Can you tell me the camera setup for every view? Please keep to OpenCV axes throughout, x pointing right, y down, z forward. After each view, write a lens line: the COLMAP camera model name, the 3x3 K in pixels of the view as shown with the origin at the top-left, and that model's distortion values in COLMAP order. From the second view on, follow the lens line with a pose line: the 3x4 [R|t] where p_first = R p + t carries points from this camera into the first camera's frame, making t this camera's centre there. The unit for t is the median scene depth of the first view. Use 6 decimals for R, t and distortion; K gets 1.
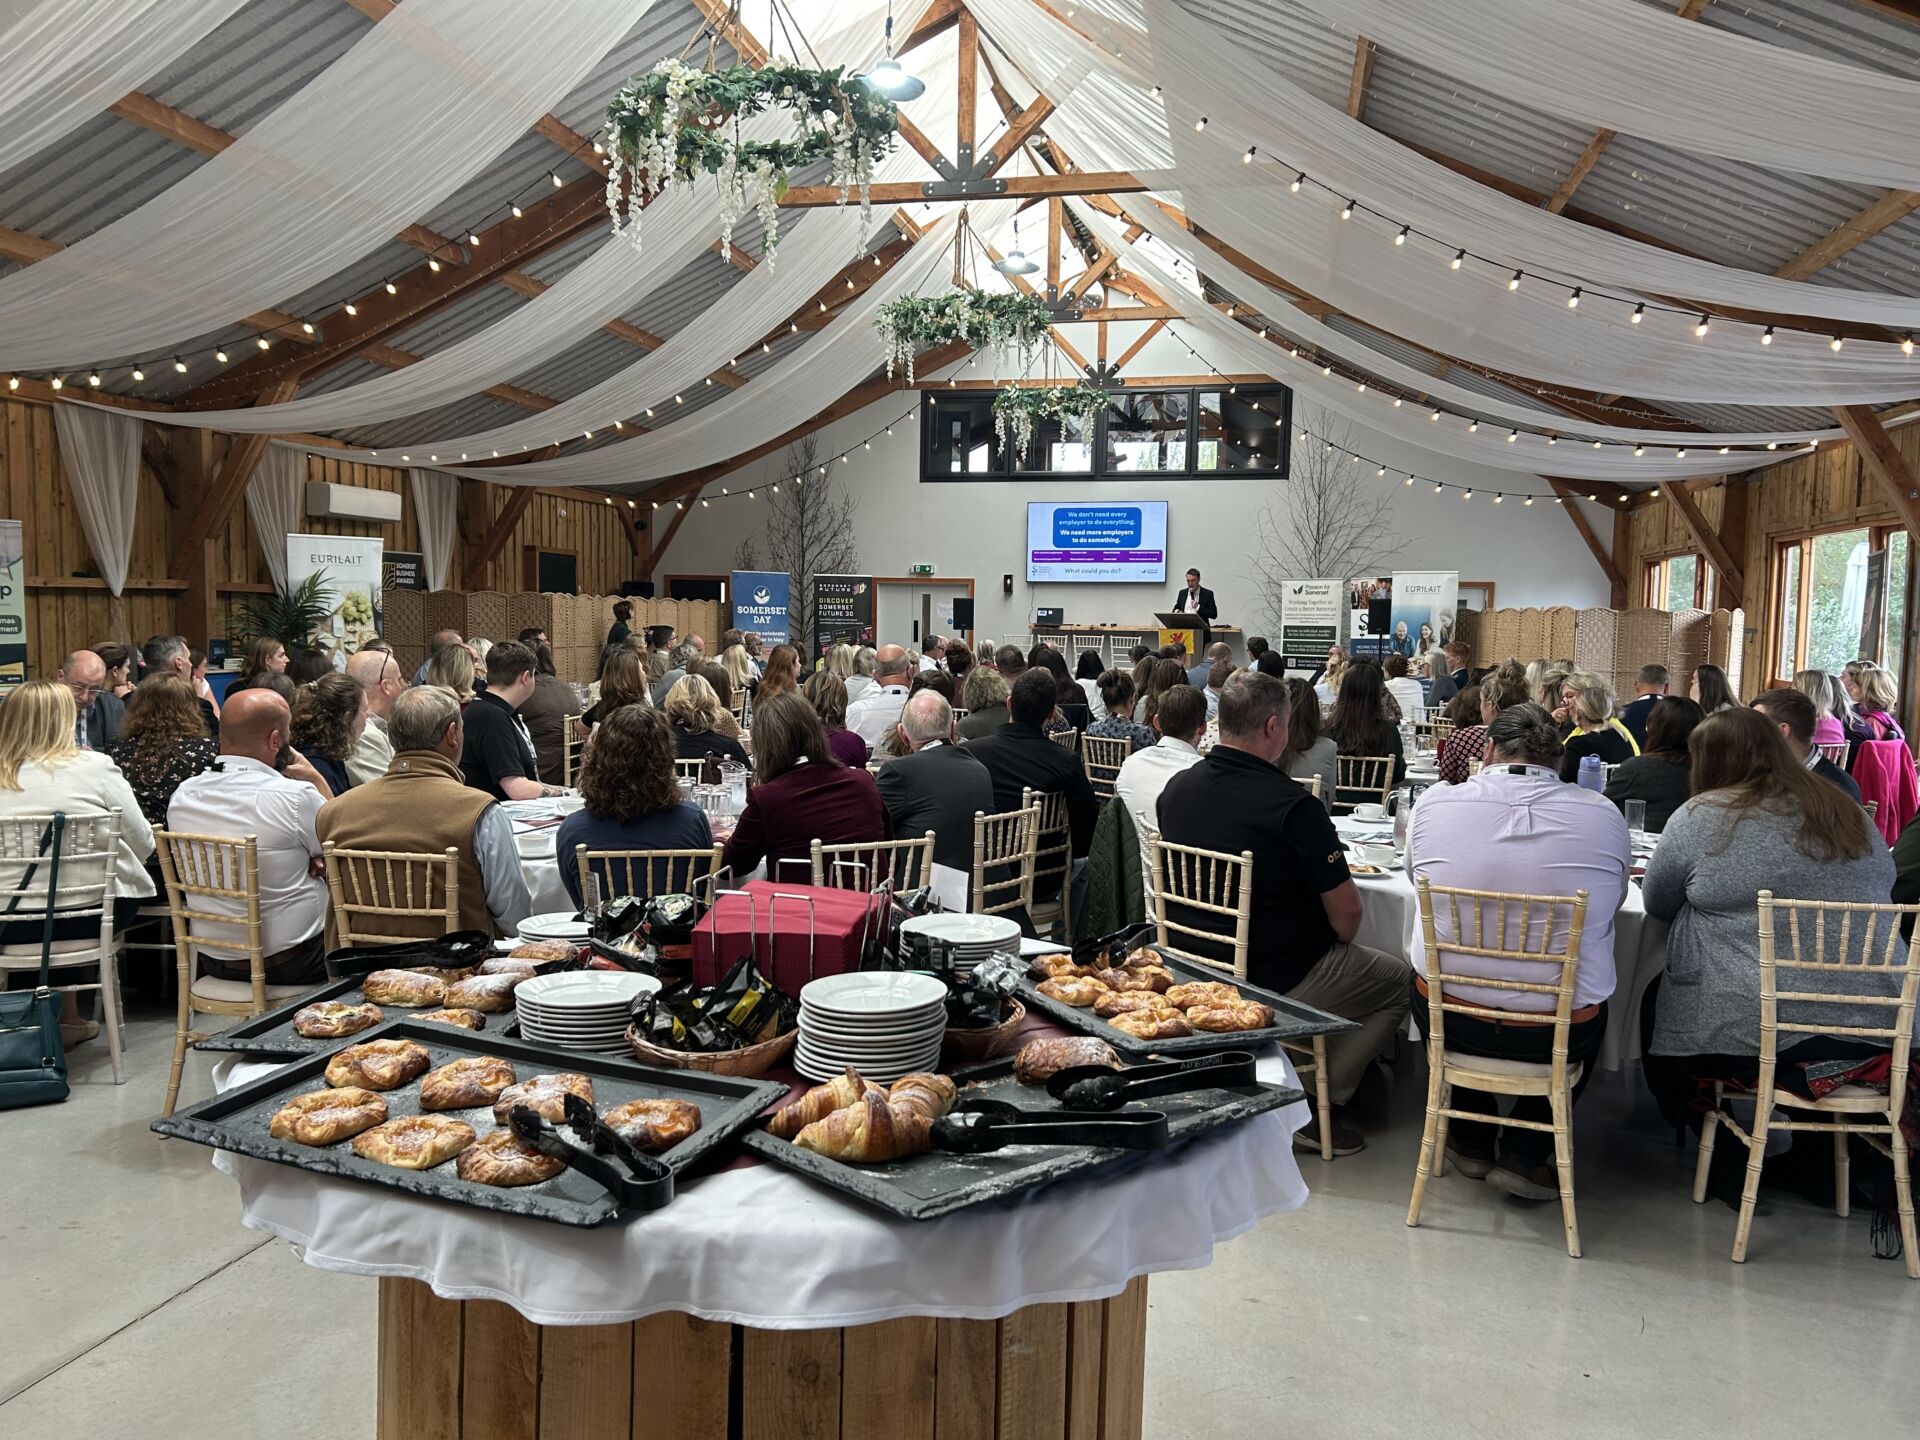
lens RADIAL K [[1450.6, 0, 956.7], [0, 1450.6, 711.6], [0, 0, 1]] dist [0.074795, -0.111602]
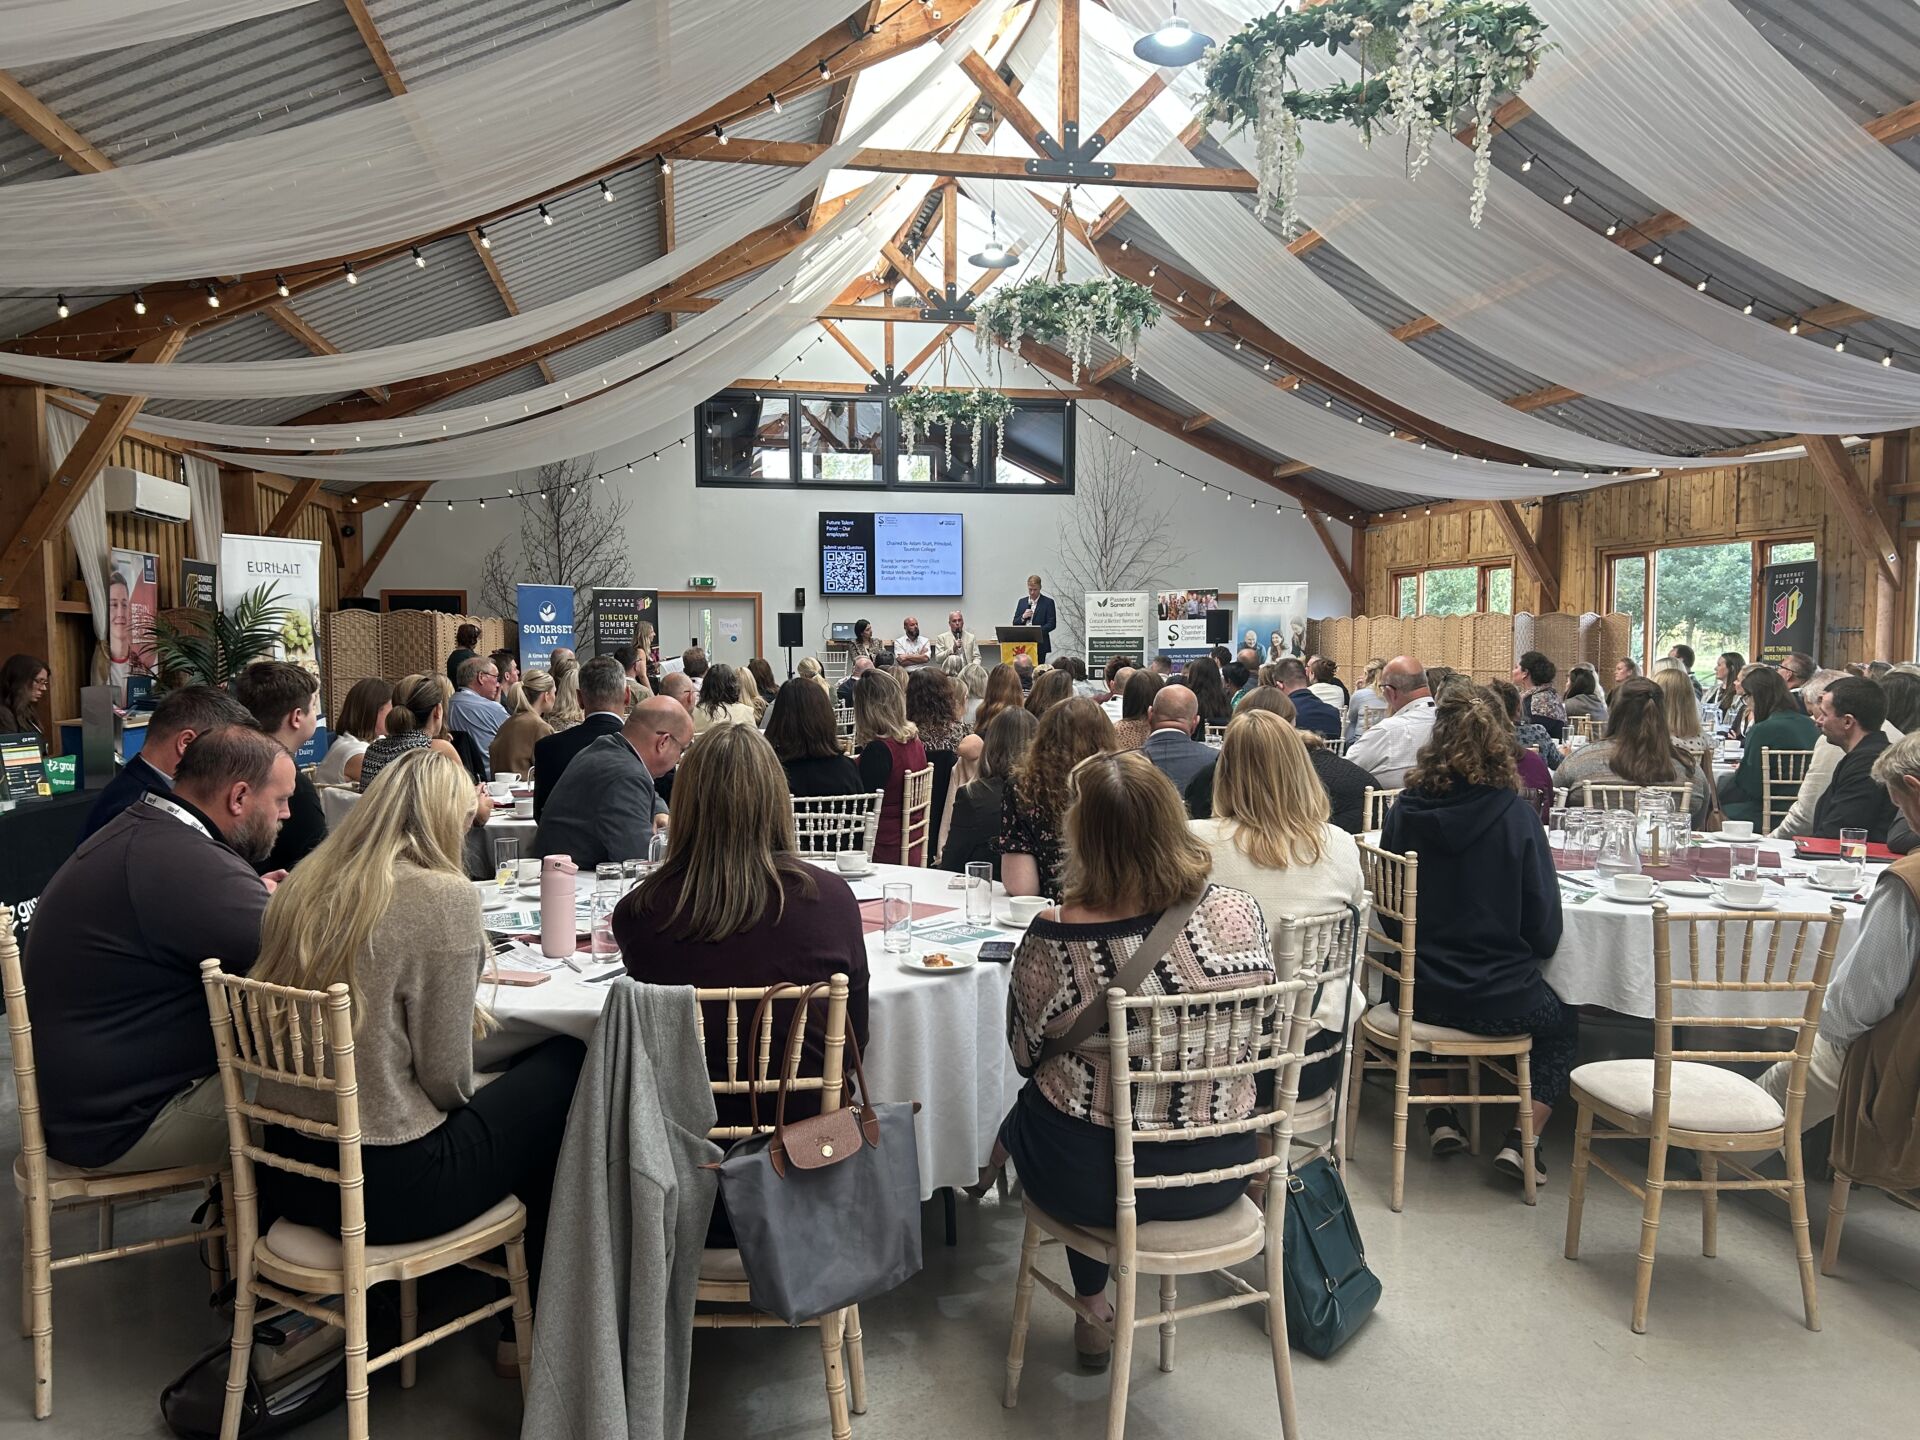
lens RADIAL K [[1450.9, 0, 966.9], [0, 1450.9, 721.1], [0, 0, 1]] dist [0.070290, -0.085565]
pose [[0.920757, -0.039087, 0.388174, -0.348891], [0.041562, 0.999134, 0.002021, -0.008501], [-0.387917, 0.014272, 0.921584, 0.136614]]
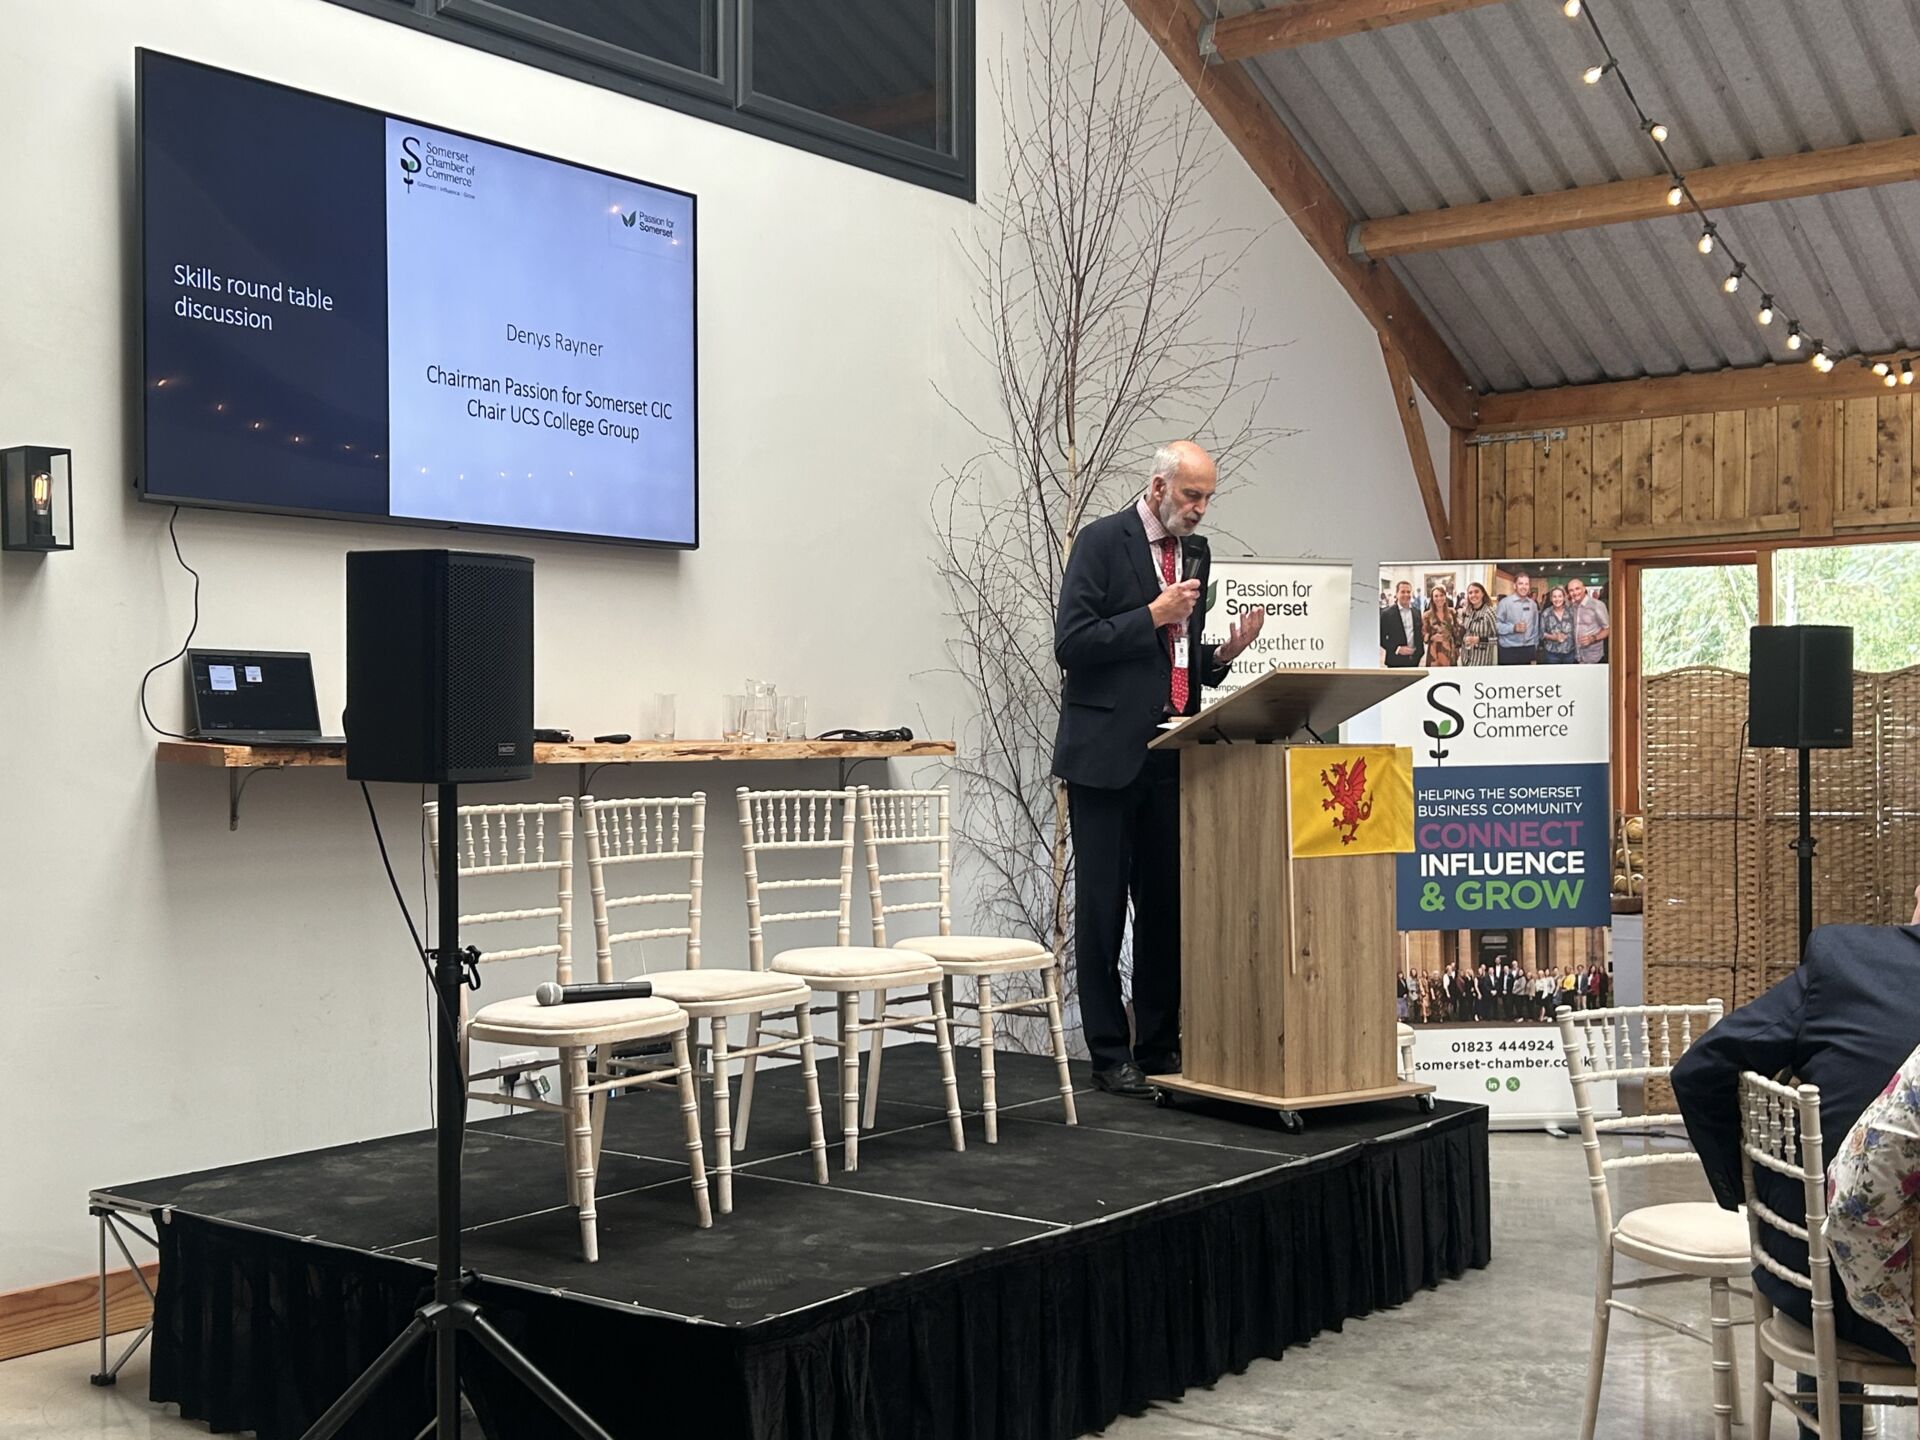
lens RADIAL K [[2248.6, 0, 951.8], [0, 2248.6, 730.9], [0, 0, 1]] dist [0.192117, -0.590662]
pose [[0.444163, -0.014896, 0.895822, -0.233571], [0.070186, 0.997368, -0.018214, -0.074414], [-0.893193, 0.070964, 0.444039, 1.181064]]
